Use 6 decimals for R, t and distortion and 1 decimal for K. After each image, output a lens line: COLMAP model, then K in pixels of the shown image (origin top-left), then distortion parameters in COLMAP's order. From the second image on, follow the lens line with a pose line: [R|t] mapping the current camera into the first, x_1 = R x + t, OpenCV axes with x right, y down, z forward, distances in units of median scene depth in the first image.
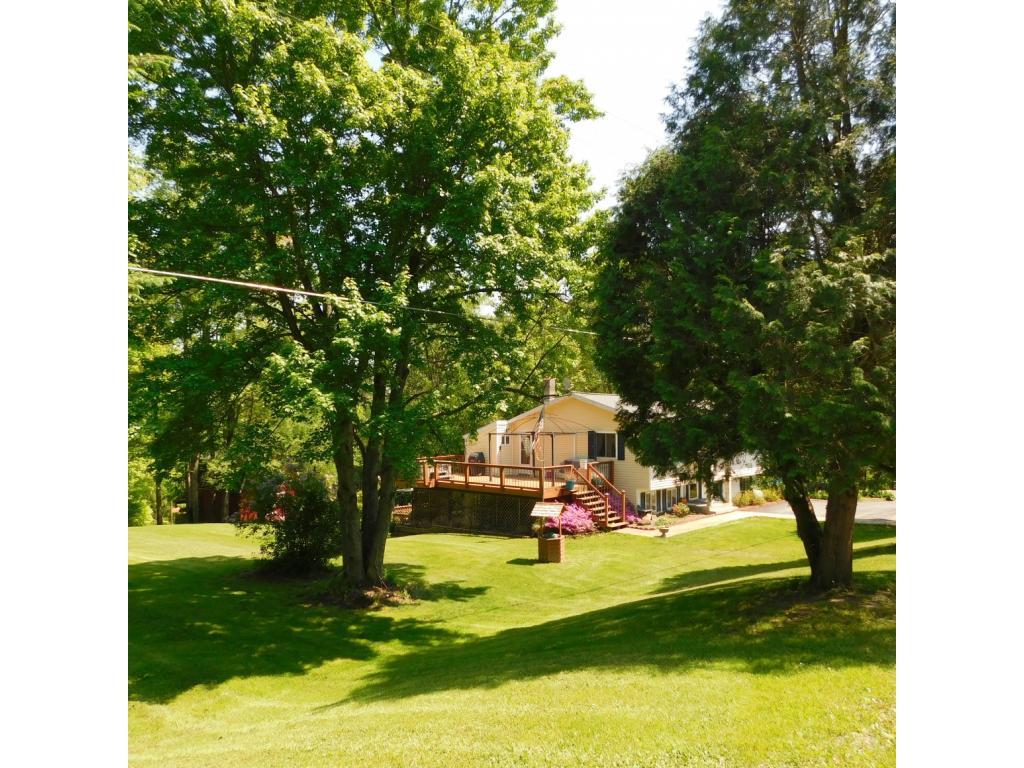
lens RADIAL K [[684.7, 0, 517.8], [0, 684.7, 385.0], [0, 0, 1]] dist [-0.056541, 0.049786]
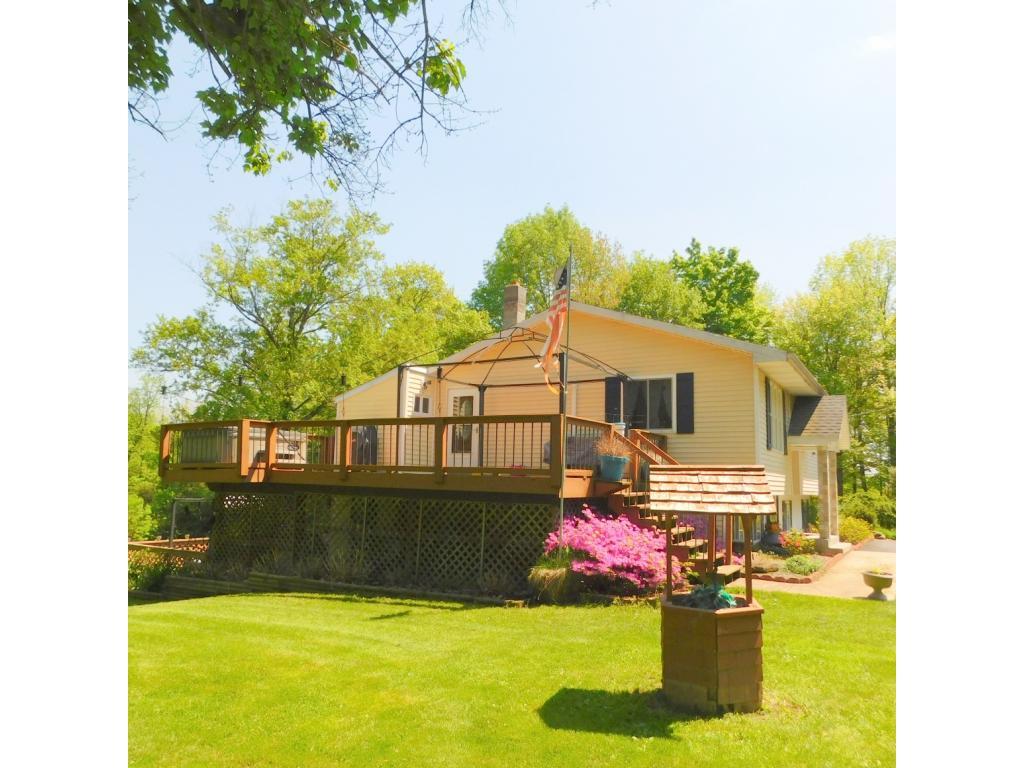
lens RADIAL K [[684.7, 0, 517.8], [0, 684.7, 385.0], [0, 0, 1]] dist [-0.056541, 0.049786]
pose [[0.978694, 0.057570, 0.197089, -0.060654], [-0.039594, 0.994788, -0.093966, 0.137657], [-0.201472, 0.084160, 0.975872, 0.619416]]
